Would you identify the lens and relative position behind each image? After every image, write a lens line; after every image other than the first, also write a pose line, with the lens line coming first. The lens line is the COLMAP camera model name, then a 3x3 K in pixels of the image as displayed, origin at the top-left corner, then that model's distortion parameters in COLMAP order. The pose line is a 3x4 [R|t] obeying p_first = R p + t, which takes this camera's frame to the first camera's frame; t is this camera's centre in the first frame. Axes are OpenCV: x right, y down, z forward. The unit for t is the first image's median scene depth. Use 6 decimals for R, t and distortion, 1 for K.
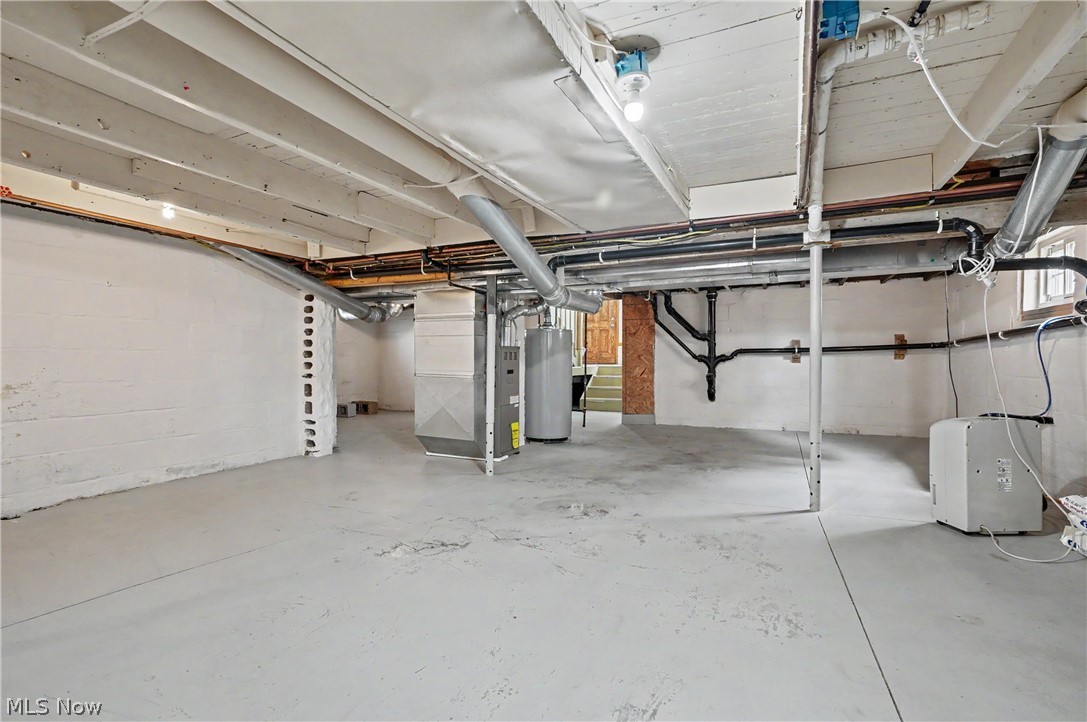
lens RADIAL K [[504.8, 0, 543.5], [0, 504.8, 361.0], [0, 0, 1]] dist [-0.002716, -0.000465]
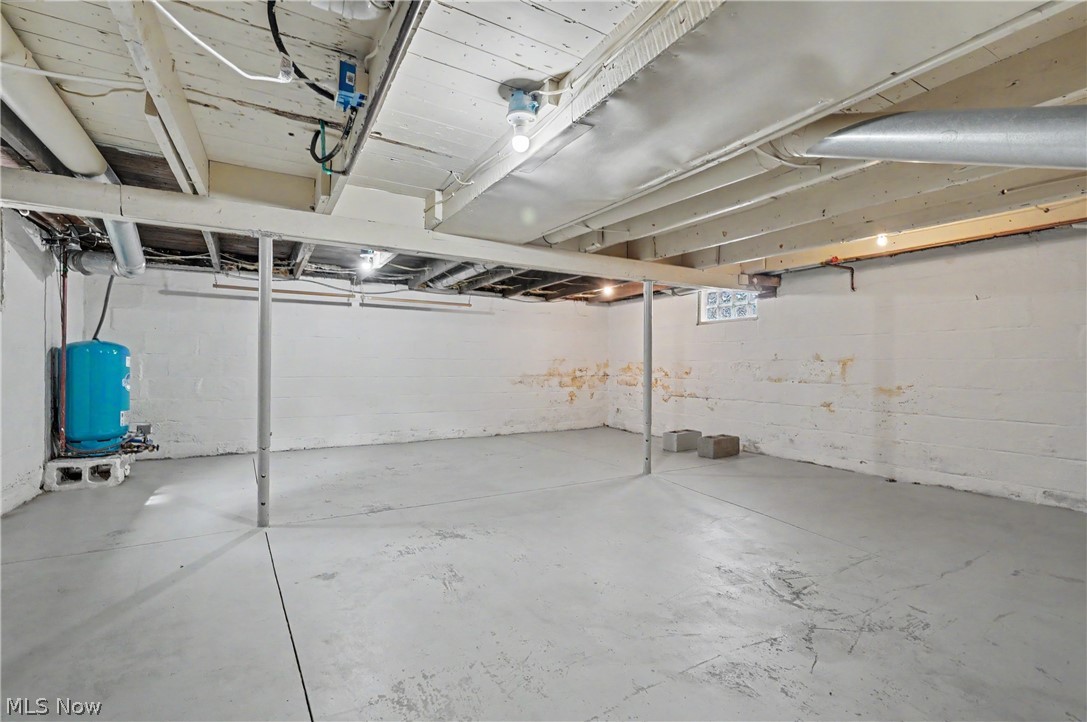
lens RADIAL K [[483.7, 0, 543.5], [0, 483.7, 361.0], [0, 0, 1]] dist [0.000232, -0.000074]
pose [[-0.560283, -0.011681, -0.828219, 0.687790], [-0.007715, 0.999931, -0.008884, -0.003433], [0.828266, 0.001412, -0.560334, 1.096064]]
